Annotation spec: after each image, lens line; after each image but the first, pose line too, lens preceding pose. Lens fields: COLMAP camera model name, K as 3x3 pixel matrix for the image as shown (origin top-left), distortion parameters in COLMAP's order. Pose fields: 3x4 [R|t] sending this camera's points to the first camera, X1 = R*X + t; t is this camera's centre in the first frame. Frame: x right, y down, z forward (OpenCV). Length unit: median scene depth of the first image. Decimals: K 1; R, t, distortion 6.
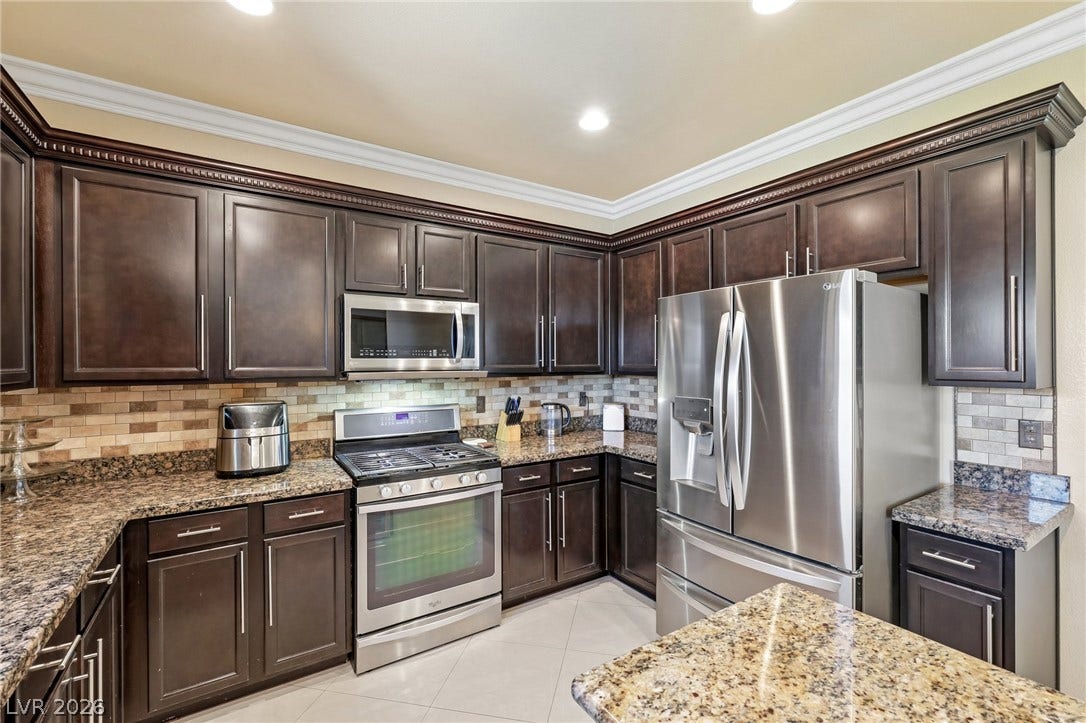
lens RADIAL K [[473.6, 0, 545.2], [0, 473.6, 360.5], [0, 0, 1]] dist [-0.003581, 0.001019]
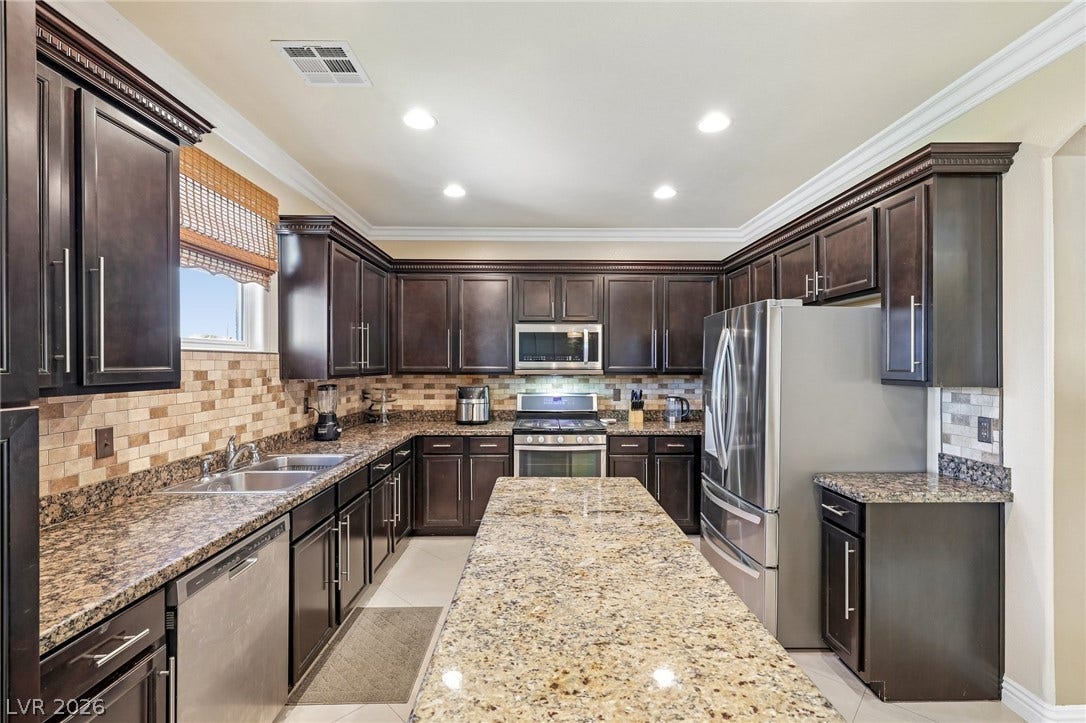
lens RADIAL K [[473.6, 0, 541.5], [0, 473.6, 363.7], [0, 0, 1]] dist [-0.003581, 0.001019]
pose [[0.843442, 0.002654, -0.537213, 0.544846], [-0.003219, 0.999995, -0.000114, 0.002266], [0.537210, 0.001825, 0.843447, -0.374355]]
